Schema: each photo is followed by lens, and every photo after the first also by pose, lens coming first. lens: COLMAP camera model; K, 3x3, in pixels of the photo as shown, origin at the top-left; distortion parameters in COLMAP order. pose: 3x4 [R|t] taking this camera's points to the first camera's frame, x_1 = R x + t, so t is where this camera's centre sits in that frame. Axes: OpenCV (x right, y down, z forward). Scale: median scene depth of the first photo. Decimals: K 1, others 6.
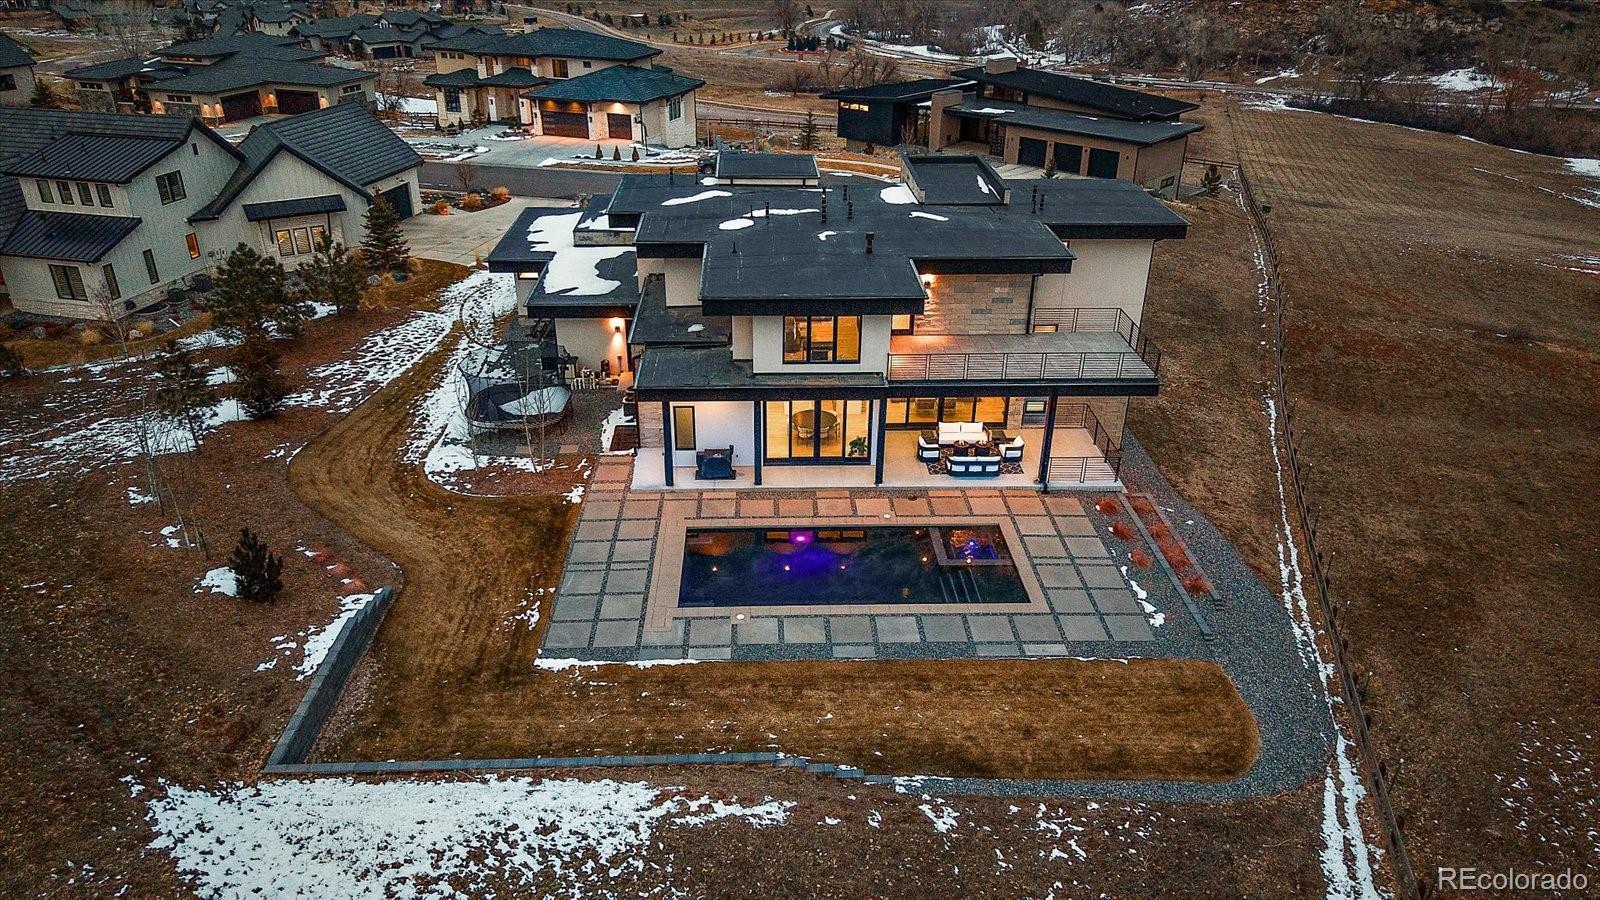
lens RADIAL K [[1049.2, 0, 800.0], [0, 1049.2, 450.0], [0, 0, 1]] dist [0.009107, -0.003247]
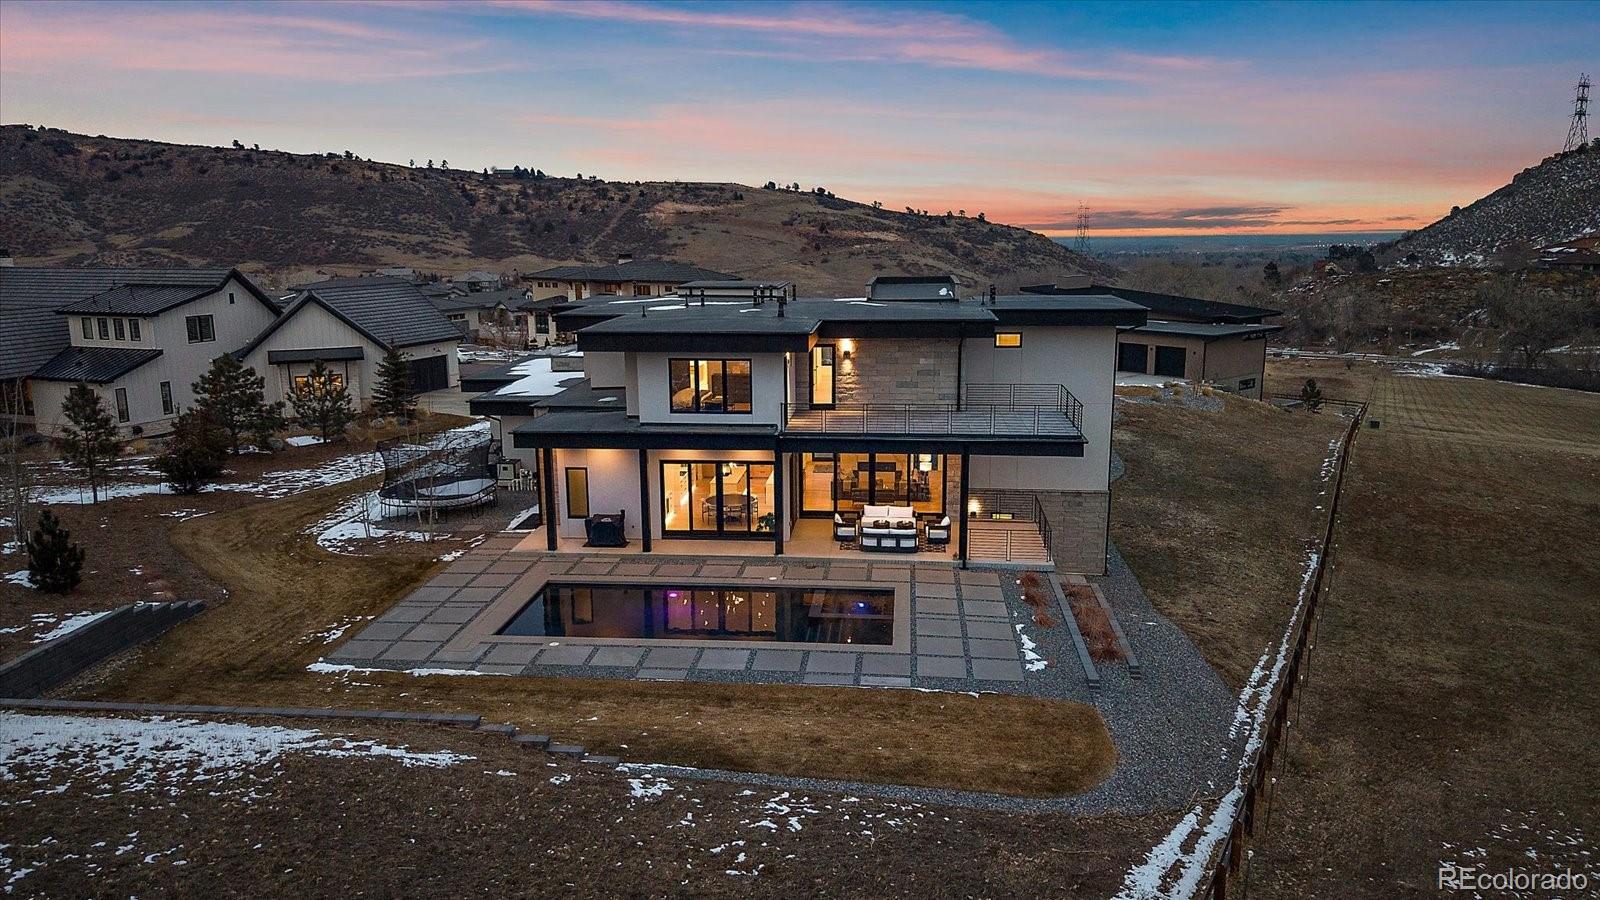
lens RADIAL K [[1093.8, 0, 800.0], [0, 1093.8, 450.0], [0, 0, 1]] dist [0.007658, -0.005378]
pose [[0.990936, 0.010234, -0.133946, 0.218980], [-0.045197, 0.964365, -0.260687, 0.188850], [0.126505, 0.264378, 0.956086, 0.080827]]
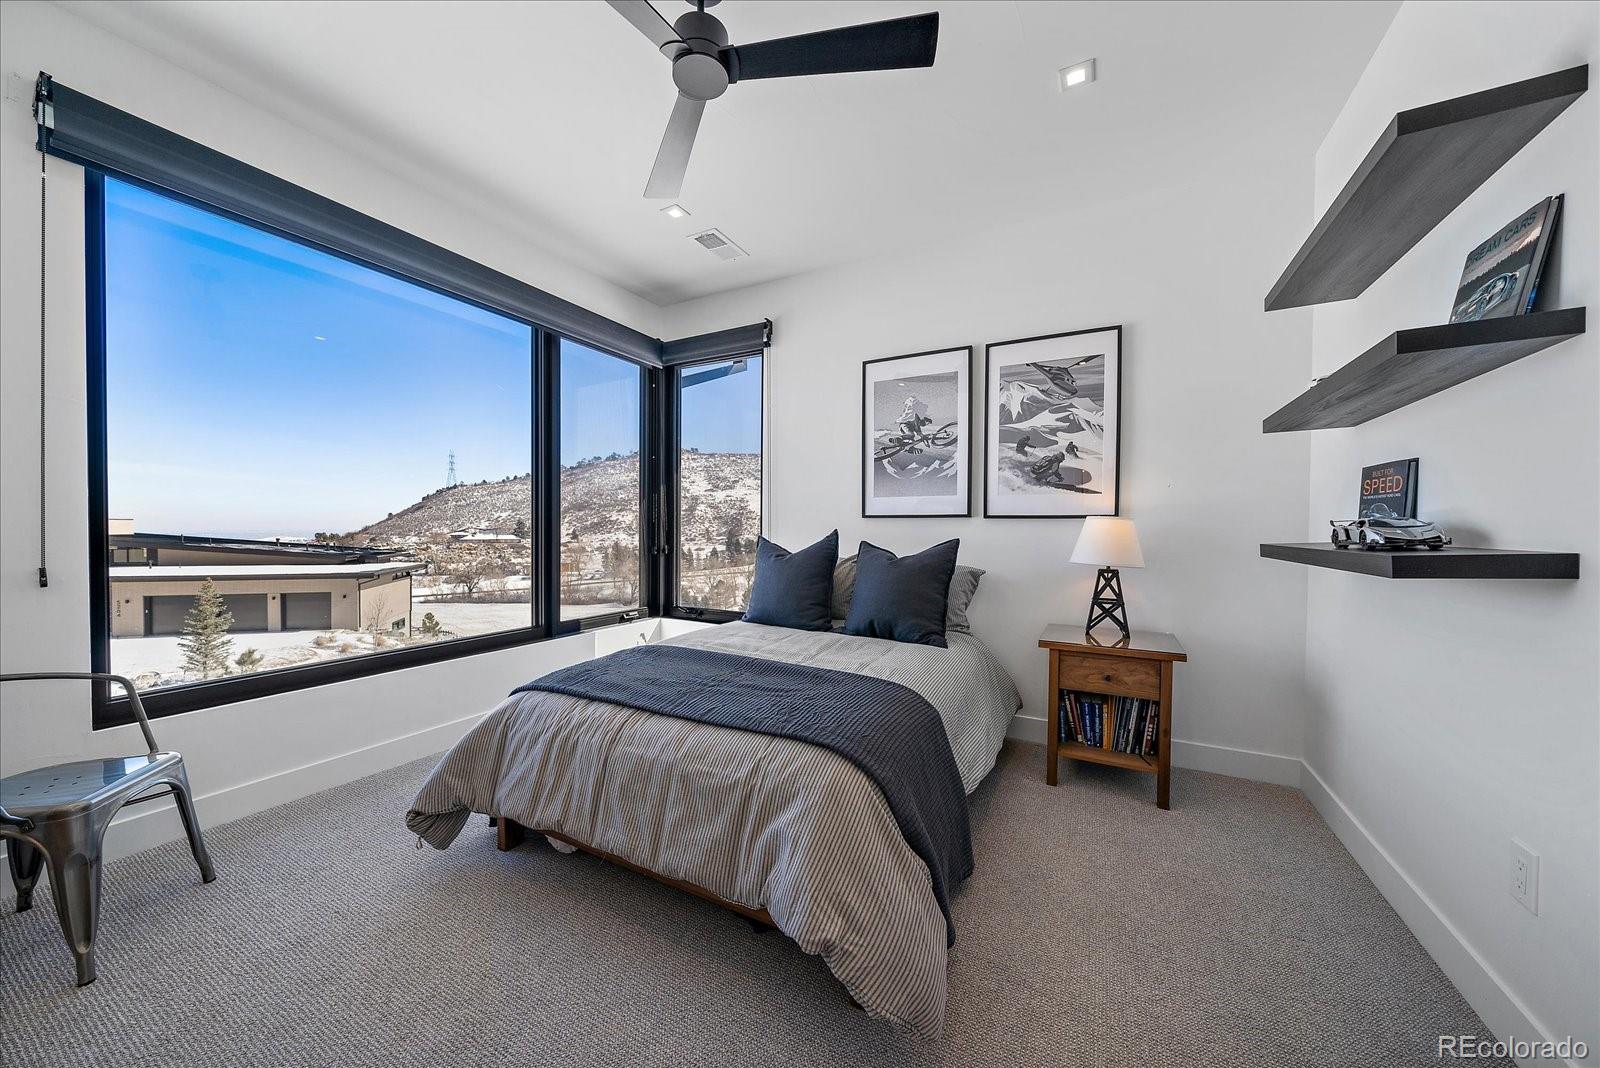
lens RADIAL K [[560.1, 0, 800.0], [0, 560.1, 534.0], [0, 0, 1]] dist [0.000264, 0.000025]
pose [[0.507737, -0.023496, 0.861192, 0.305091], [0.392690, 0.896055, -0.207073, -0.241810], [-0.766810, 0.443320, 0.464187, 1.255735]]
